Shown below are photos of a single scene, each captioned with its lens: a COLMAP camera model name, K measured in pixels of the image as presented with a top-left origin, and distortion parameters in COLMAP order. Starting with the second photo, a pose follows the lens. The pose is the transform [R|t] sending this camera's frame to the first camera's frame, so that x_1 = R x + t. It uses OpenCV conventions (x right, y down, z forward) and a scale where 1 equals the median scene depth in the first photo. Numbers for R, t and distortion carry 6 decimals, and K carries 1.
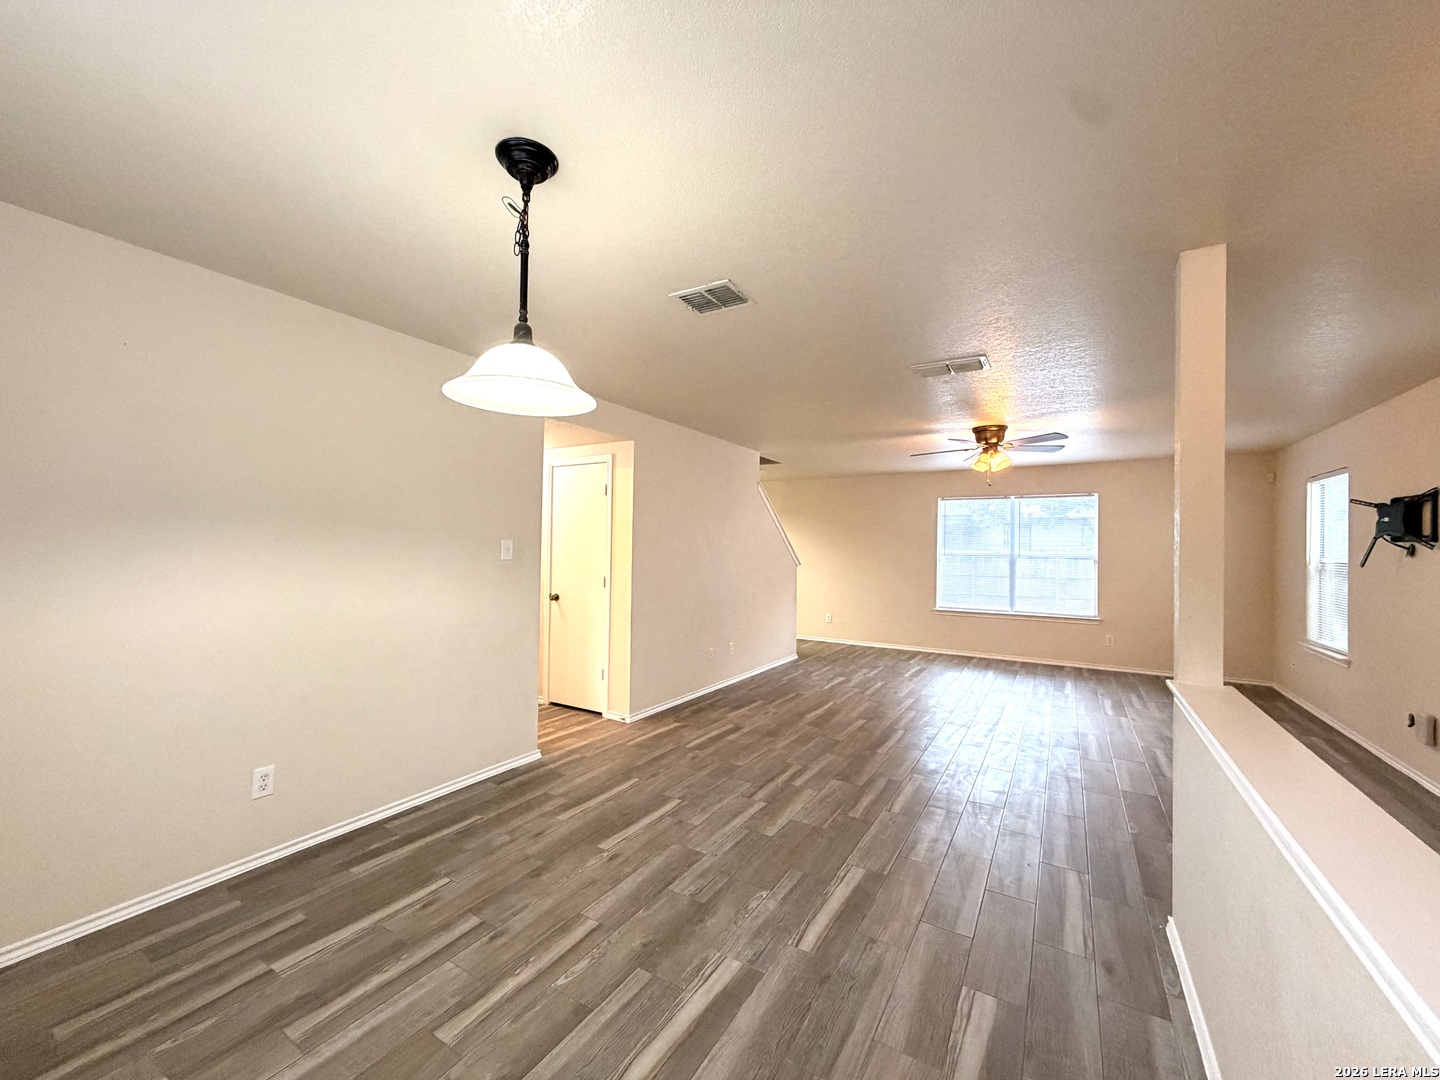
lens RADIAL K [[573.7, 0, 715.5], [0, 573.7, 541.7], [0, 0, 1]] dist [-0.000082, 0.000198]
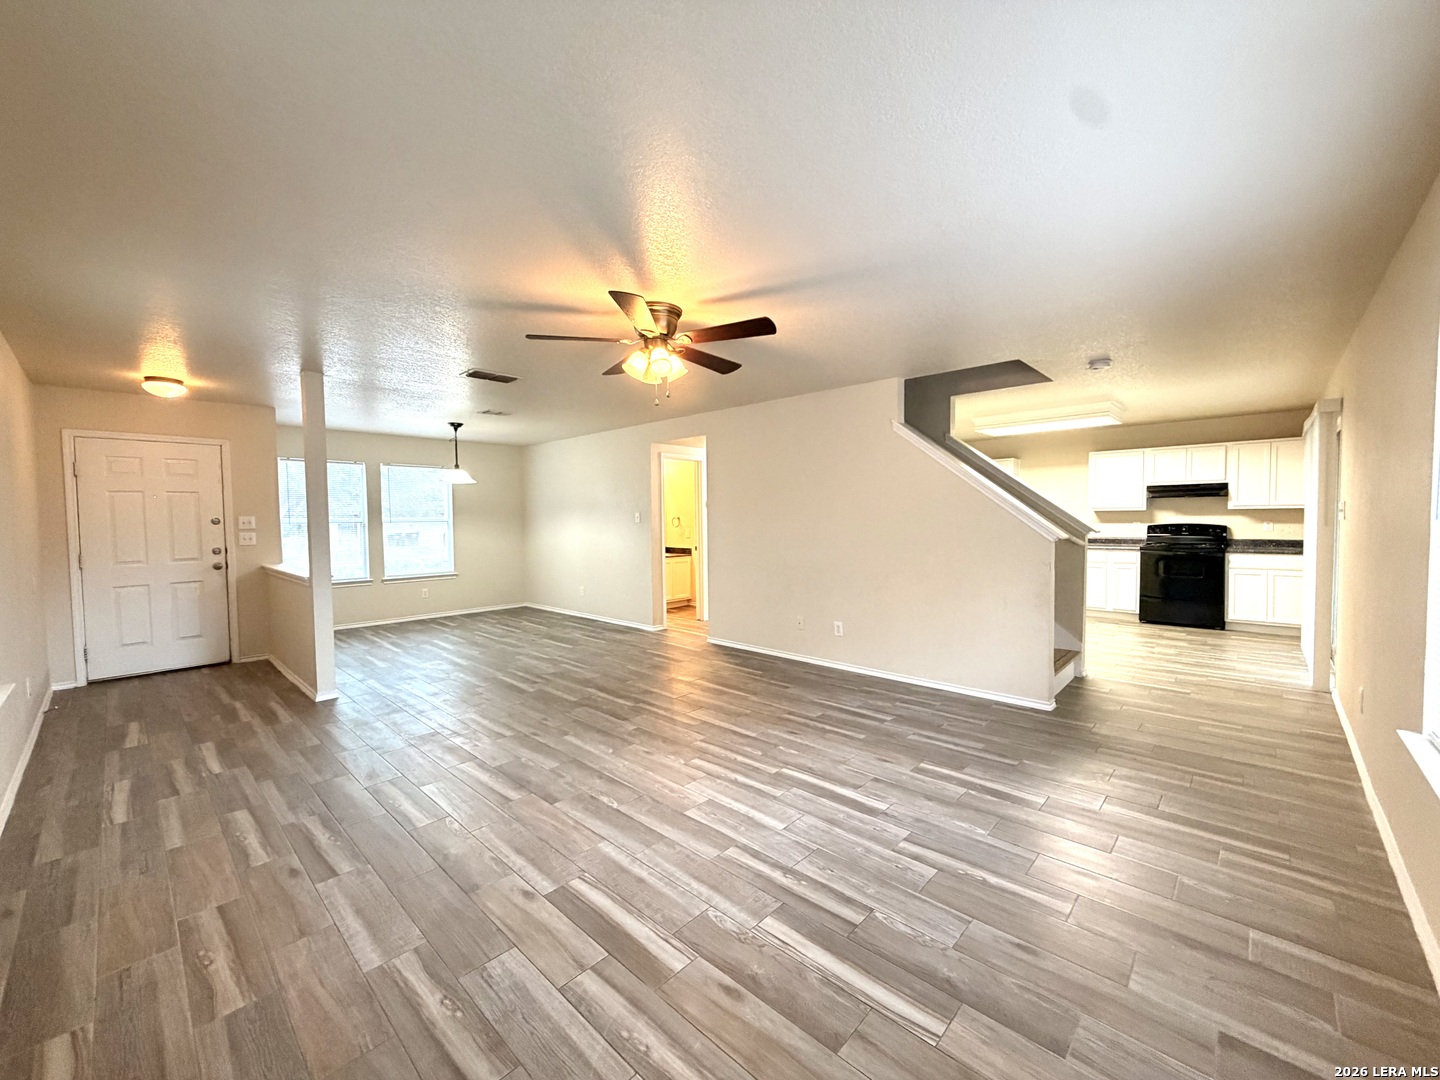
lens RADIAL K [[573.7, 0, 719.2], [0, 573.7, 537.1], [0, 0, 1]] dist [-0.000082, 0.000198]
pose [[-0.210645, 0.020110, -0.977356, 2.231734], [0.018522, 0.999691, 0.016578, 0.075980], [0.977387, -0.014610, -0.210953, 2.476978]]
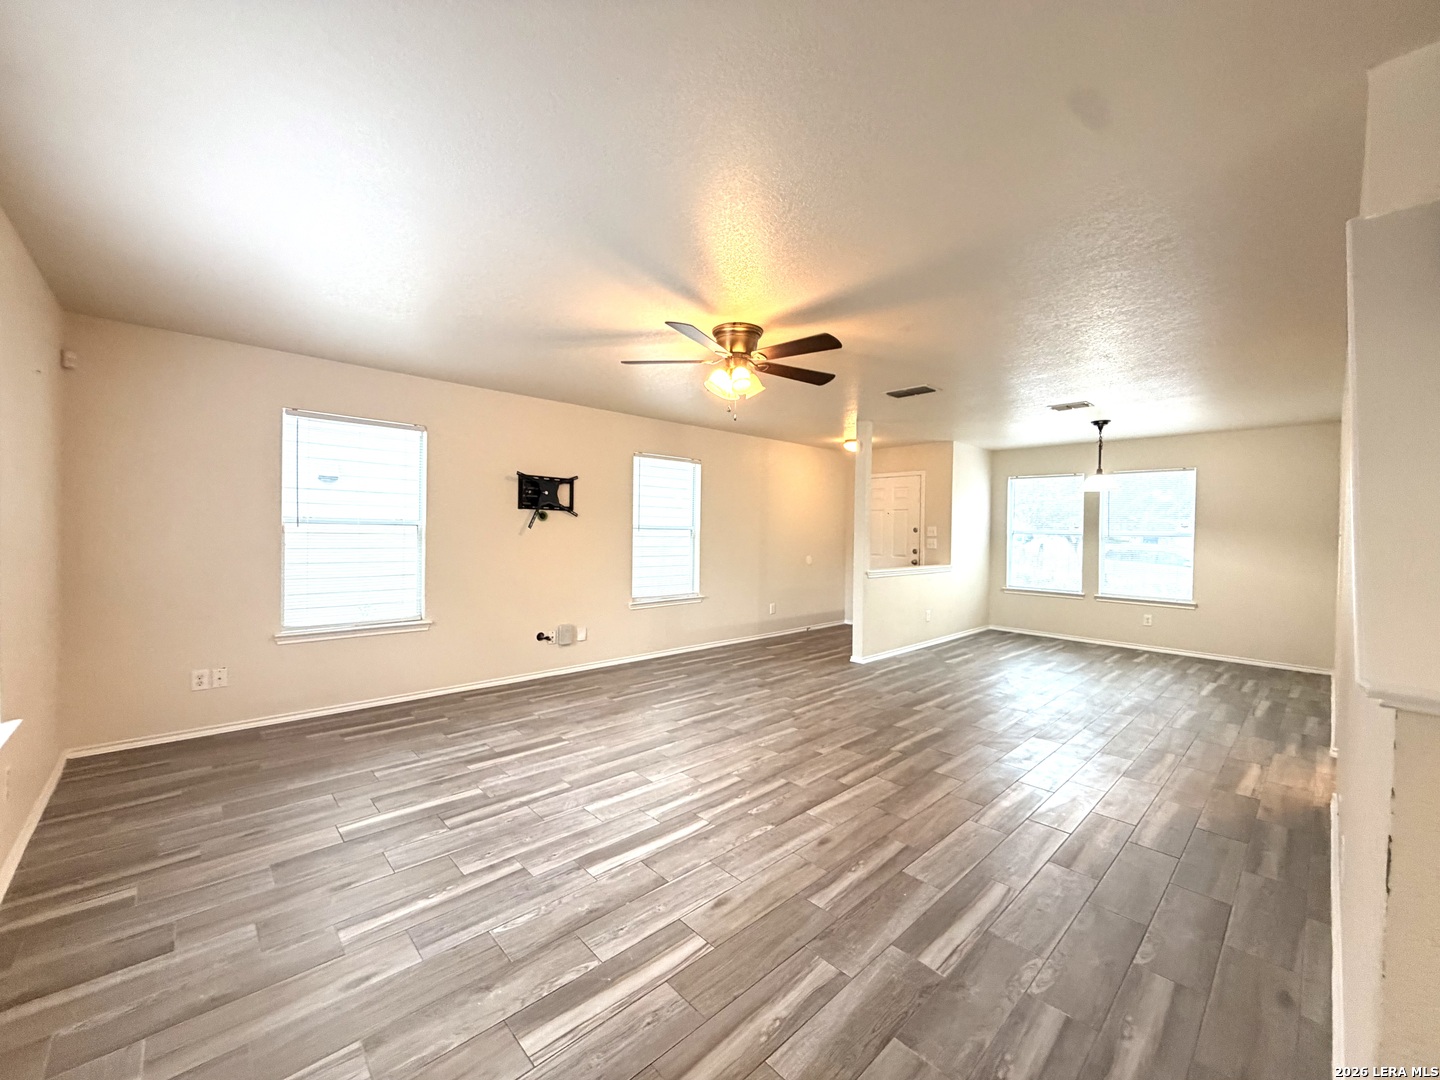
lens RADIAL K [[573.7, 0, 713.3], [0, 573.7, 538.7], [0, 0, 1]] dist [-0.000082, 0.000198]
pose [[-0.961752, -0.035512, 0.271610, 0.667003], [-0.033688, 0.999368, 0.011377, 0.063991], [-0.271842, 0.001792, -0.962340, 3.391410]]
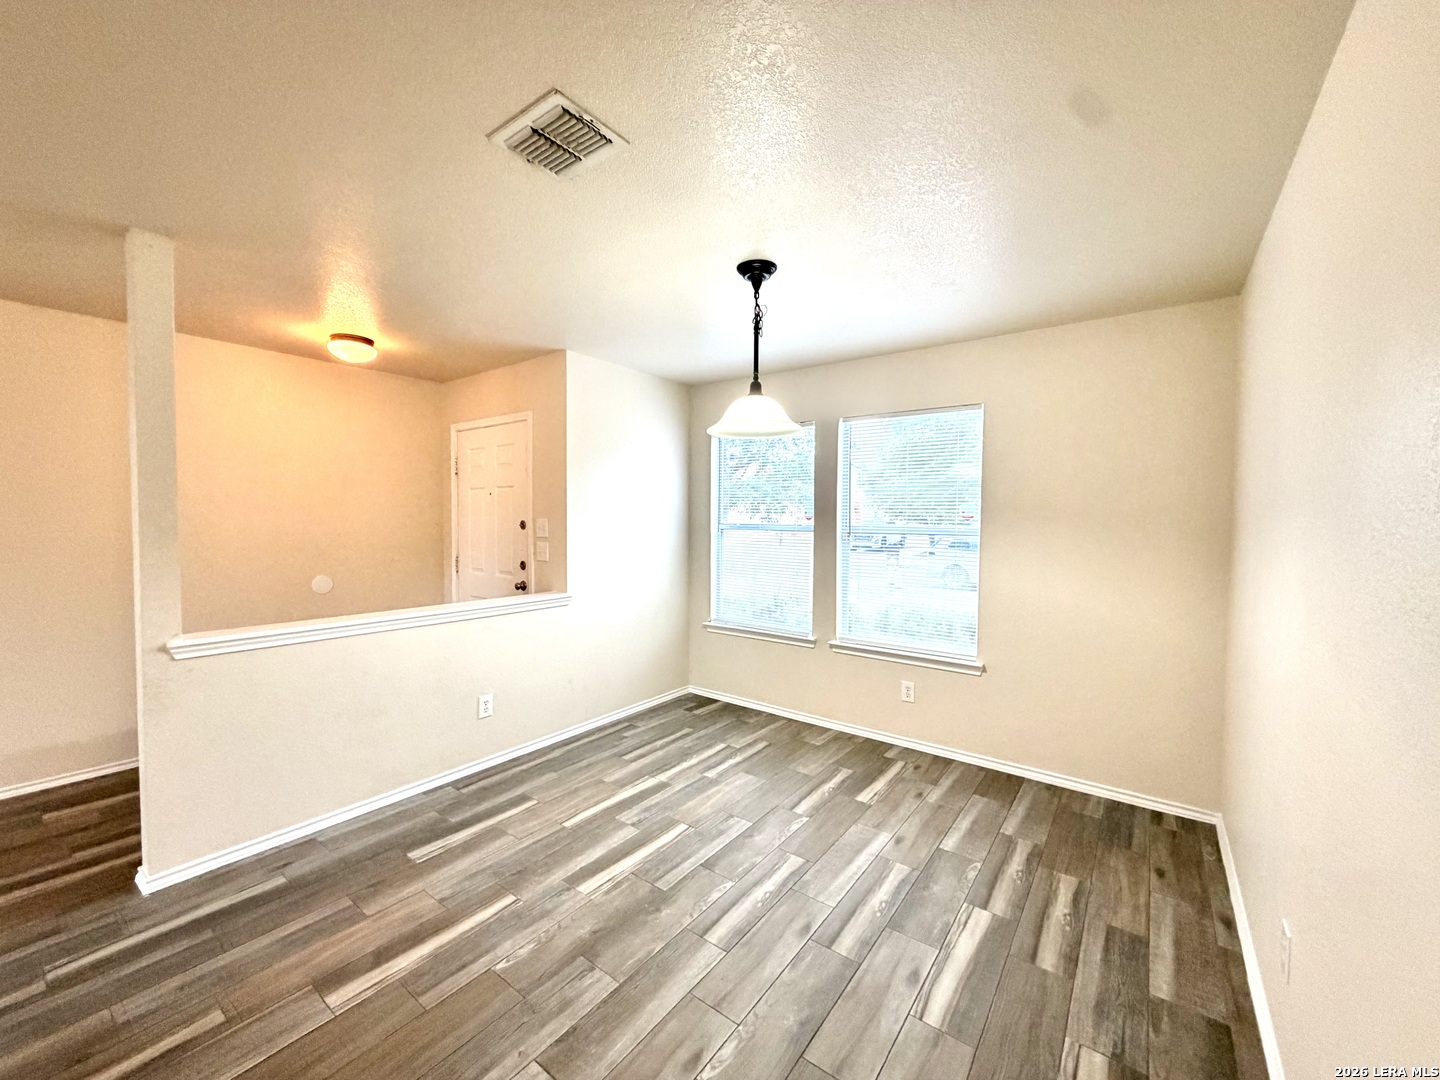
lens RADIAL K [[573.7, 0, 714.8], [0, 573.7, 538.0], [0, 0, 1]] dist [-0.000082, 0.000198]
pose [[-0.994410, -0.029281, 0.101448, -0.258961], [-0.026941, 0.999340, 0.024365, -0.002576], [-0.102095, 0.021496, -0.994542, 1.667200]]
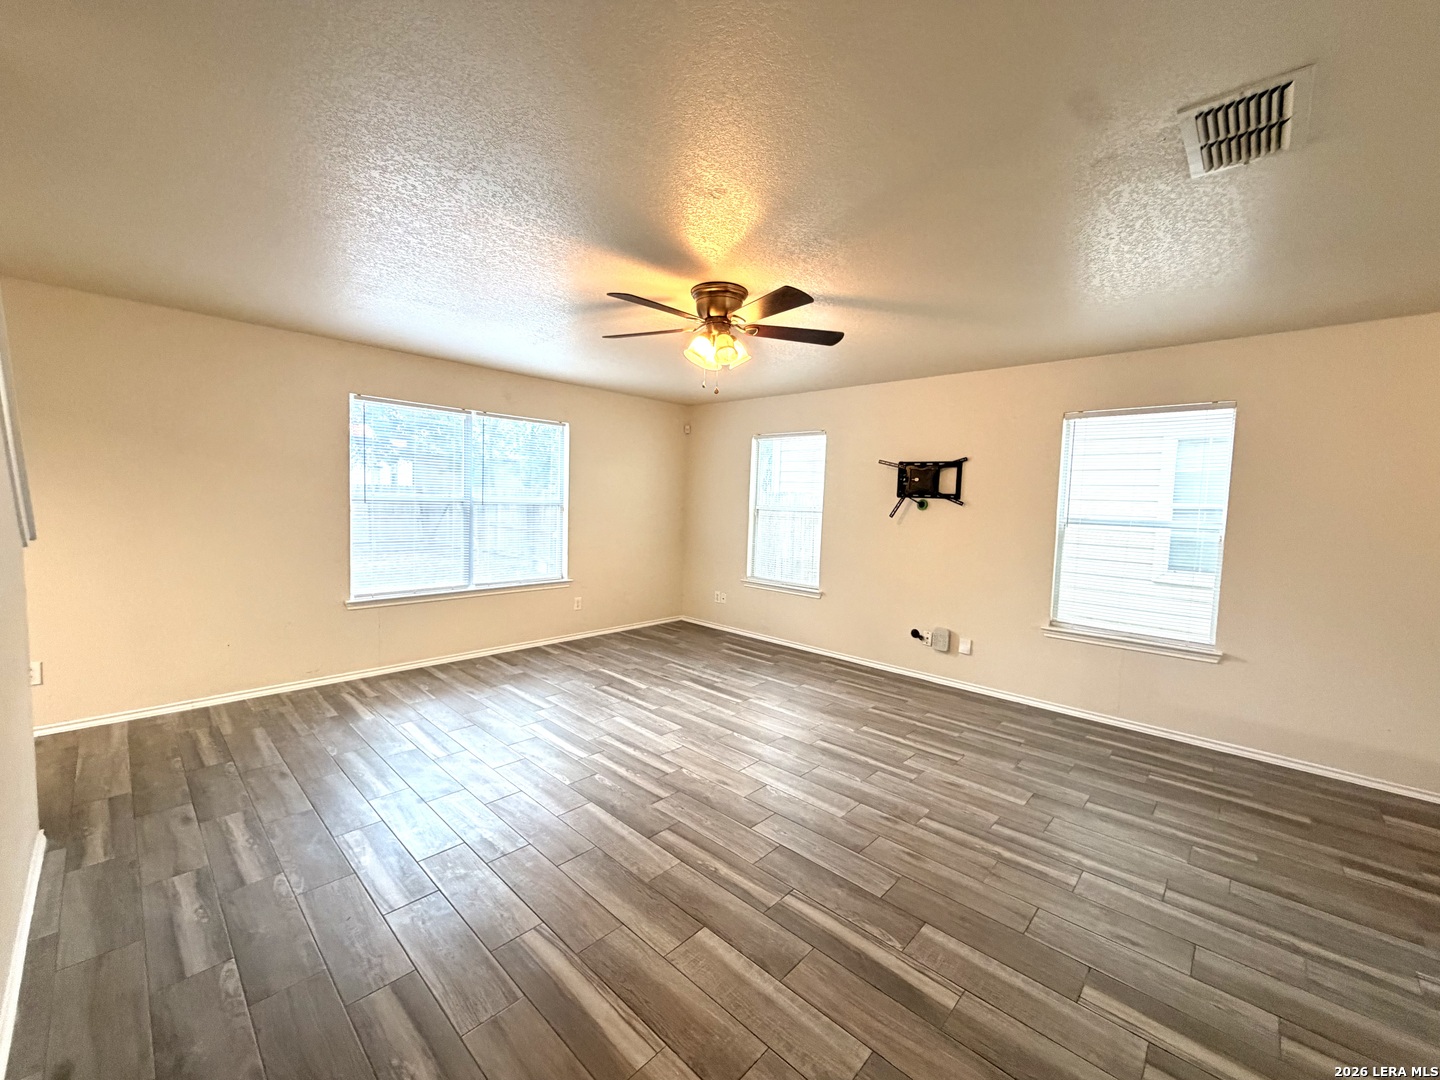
lens RADIAL K [[573.7, 0, 718.0], [0, 573.7, 538.3], [0, 0, 1]] dist [-0.000082, 0.000198]
pose [[0.208009, -0.073614, 0.975353, -0.217017], [-0.037662, 0.995822, 0.083191, 0.002381], [-0.977402, -0.054038, 0.204367, 1.802407]]
